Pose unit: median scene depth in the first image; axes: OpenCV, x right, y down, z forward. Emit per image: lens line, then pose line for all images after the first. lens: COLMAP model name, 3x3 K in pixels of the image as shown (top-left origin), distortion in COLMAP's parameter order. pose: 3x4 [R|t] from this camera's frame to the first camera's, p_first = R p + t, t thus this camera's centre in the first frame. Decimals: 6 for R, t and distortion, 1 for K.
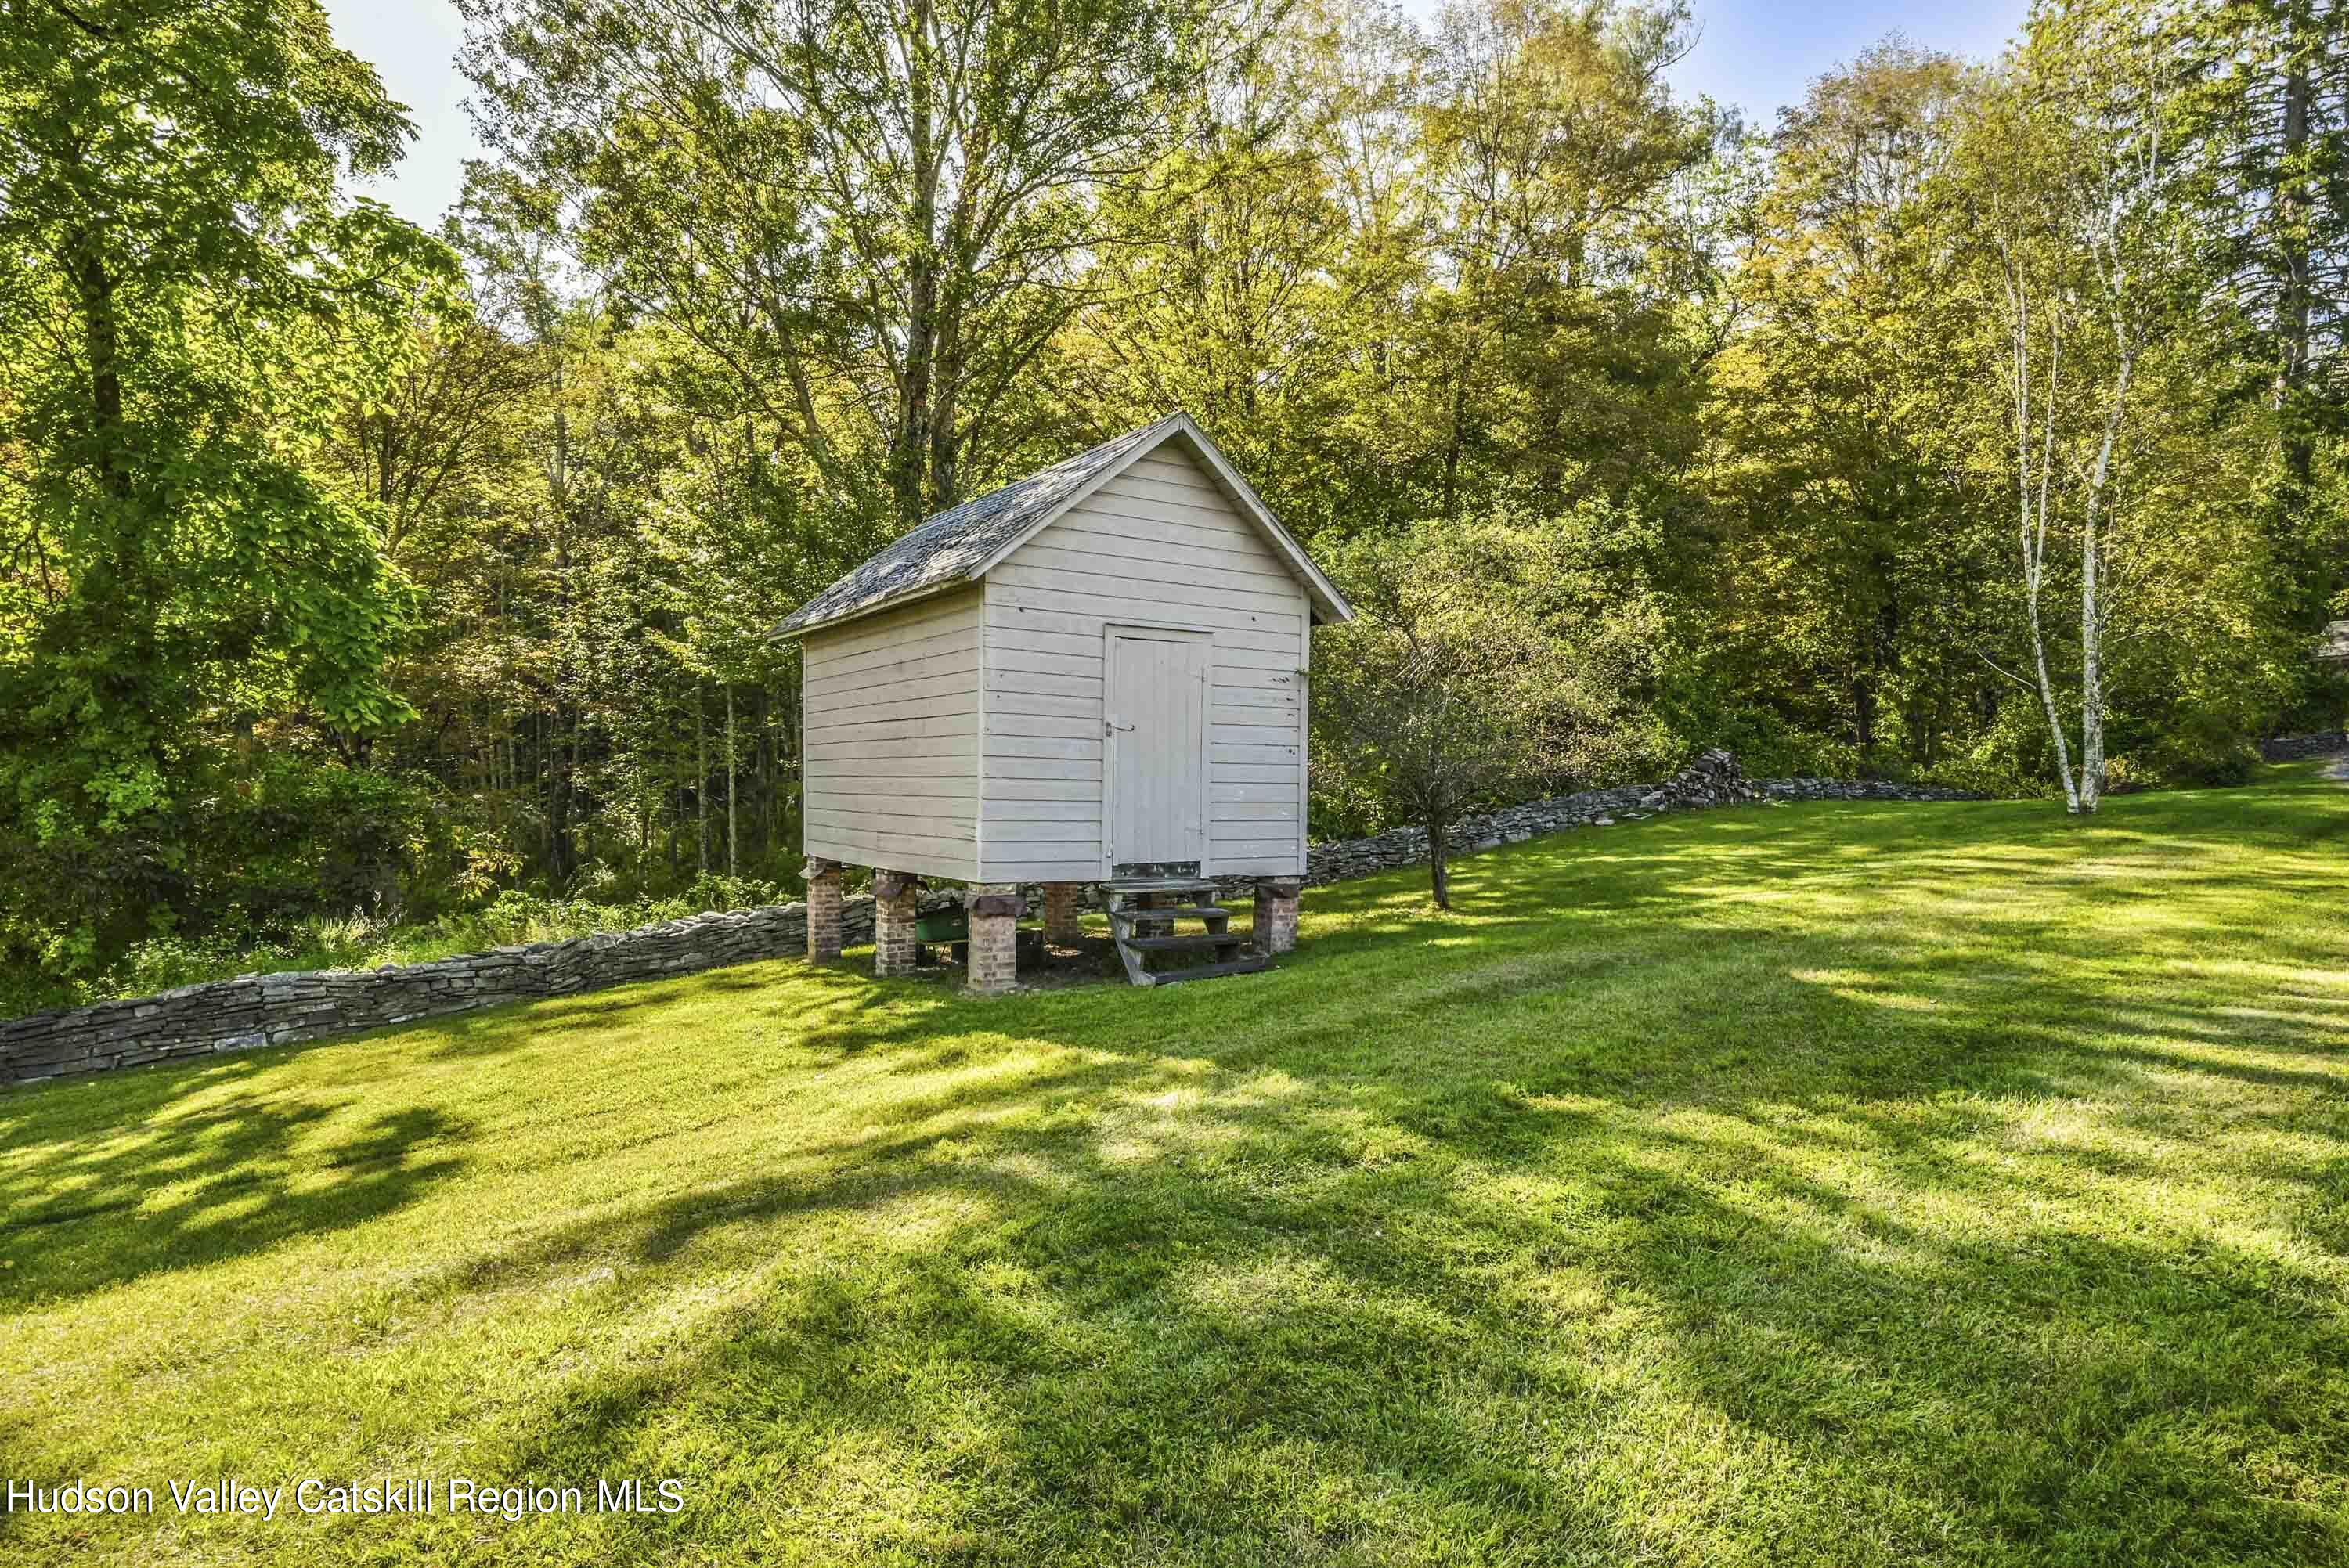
lens RADIAL K [[1263.0, 0, 1178.4], [0, 1263.0, 784.8], [0, 0, 1]] dist [-0.012723, -0.001017]
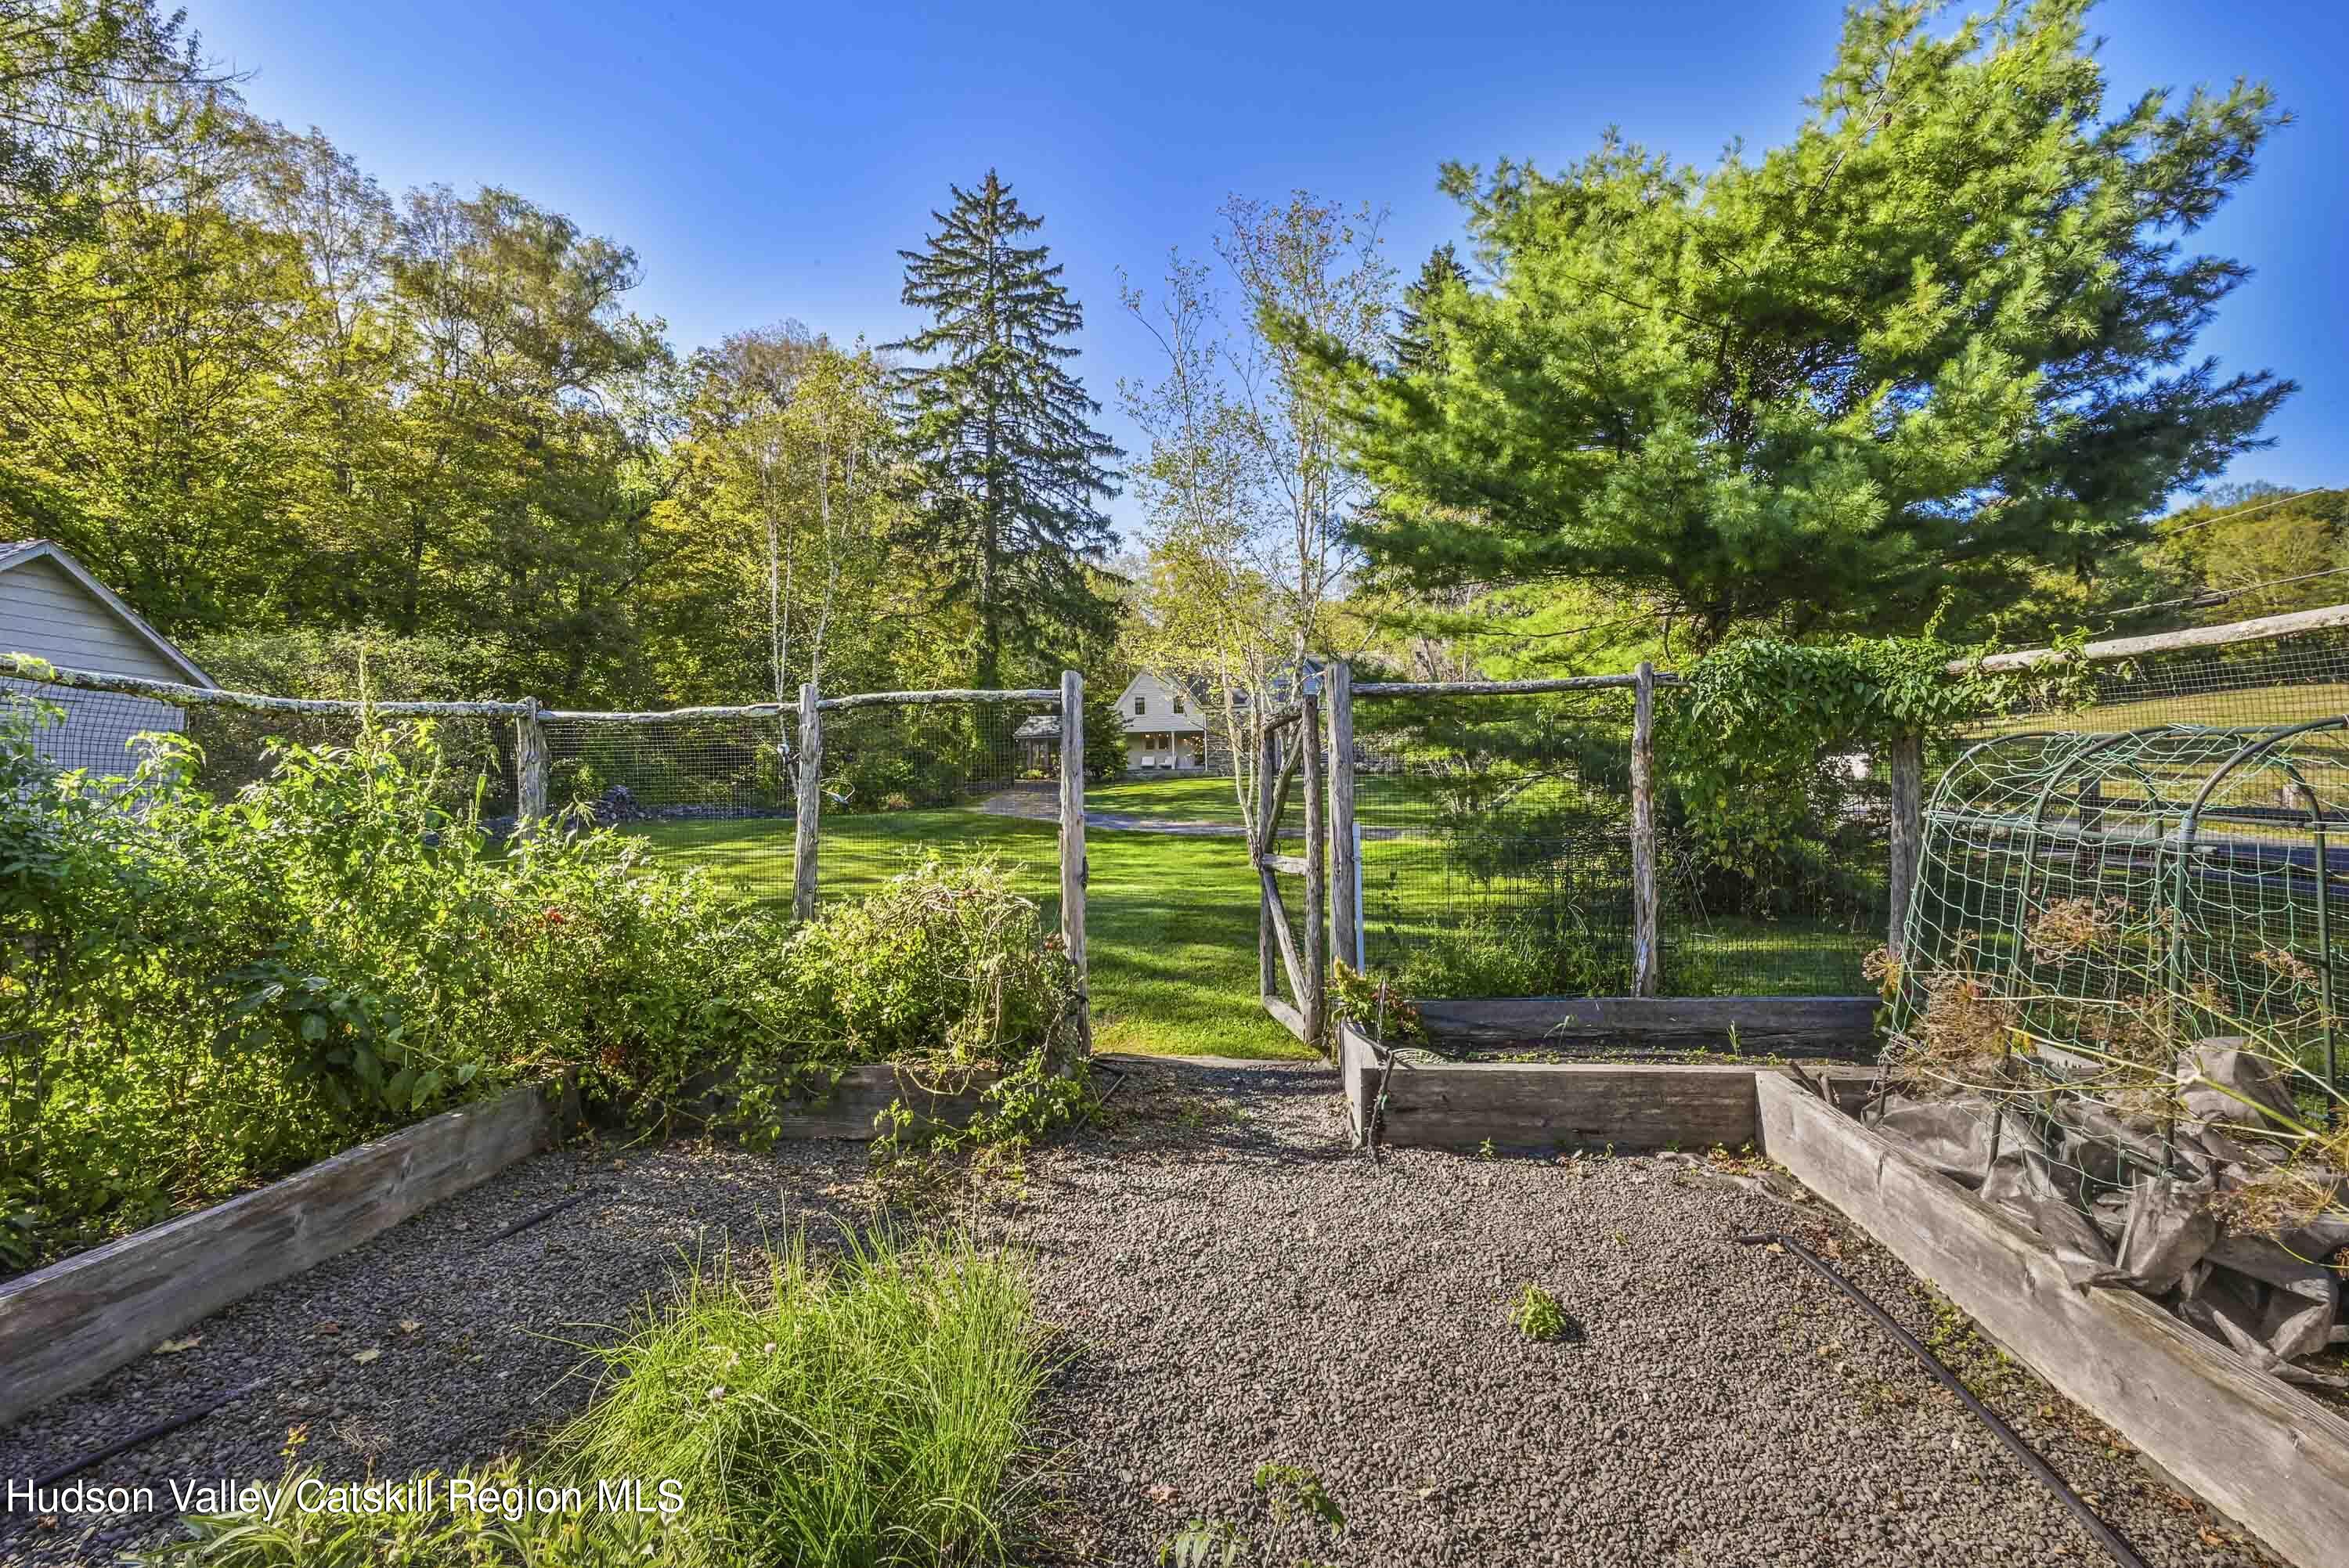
lens RADIAL K [[1022.1, 0, 1166.7], [0, 1022.1, 762.0], [0, 0, 1]] dist [-0.001285, 0.001034]
pose [[0.702903, 0.024813, 0.710852, 0.025594], [0.006688, 0.999117, -0.041488, -0.000907], [-0.711254, 0.033916, 0.702116, -0.220070]]
